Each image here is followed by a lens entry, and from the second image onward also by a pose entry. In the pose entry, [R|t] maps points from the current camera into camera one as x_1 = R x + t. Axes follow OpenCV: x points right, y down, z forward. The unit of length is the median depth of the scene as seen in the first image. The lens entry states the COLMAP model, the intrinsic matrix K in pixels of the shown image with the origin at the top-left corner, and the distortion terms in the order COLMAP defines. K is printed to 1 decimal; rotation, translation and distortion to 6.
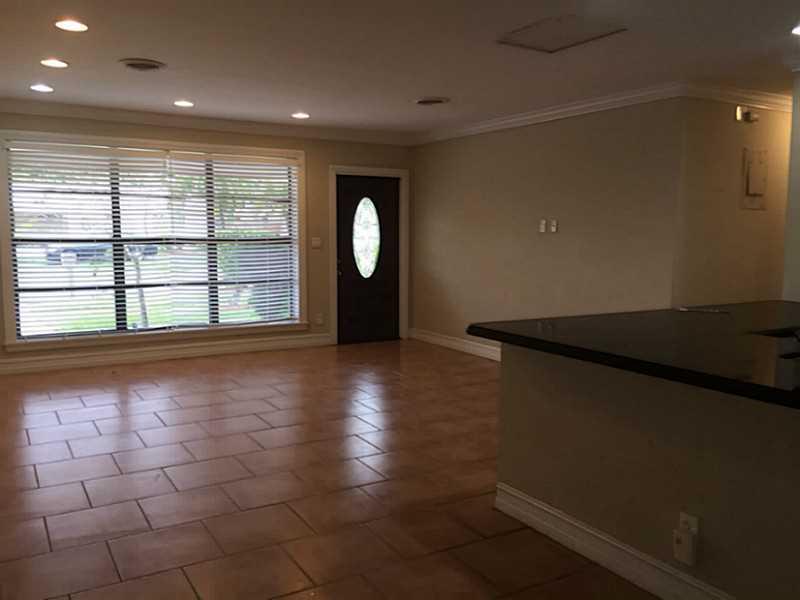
lens RADIAL K [[691.9, 0, 399.8], [0, 691.9, 303.2], [0, 0, 1]] dist [0.098639, -0.180714]
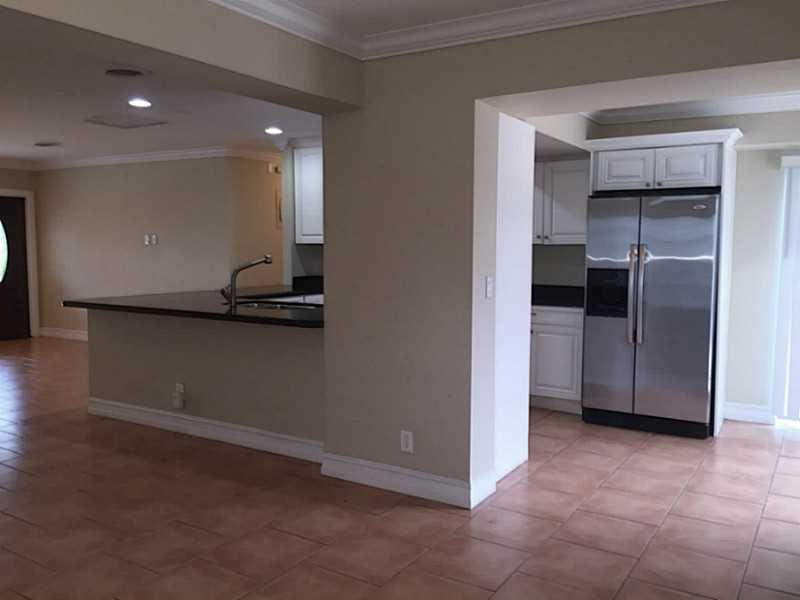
lens RADIAL K [[691.9, 0, 399.8], [0, 691.9, 303.2], [0, 0, 1]] dist [0.098639, -0.180714]
pose [[0.891424, -0.042010, 0.451220, 0.024768], [0.049806, 0.998744, -0.005409, 0.035252], [-0.450426, 0.027295, 0.892397, -0.349603]]
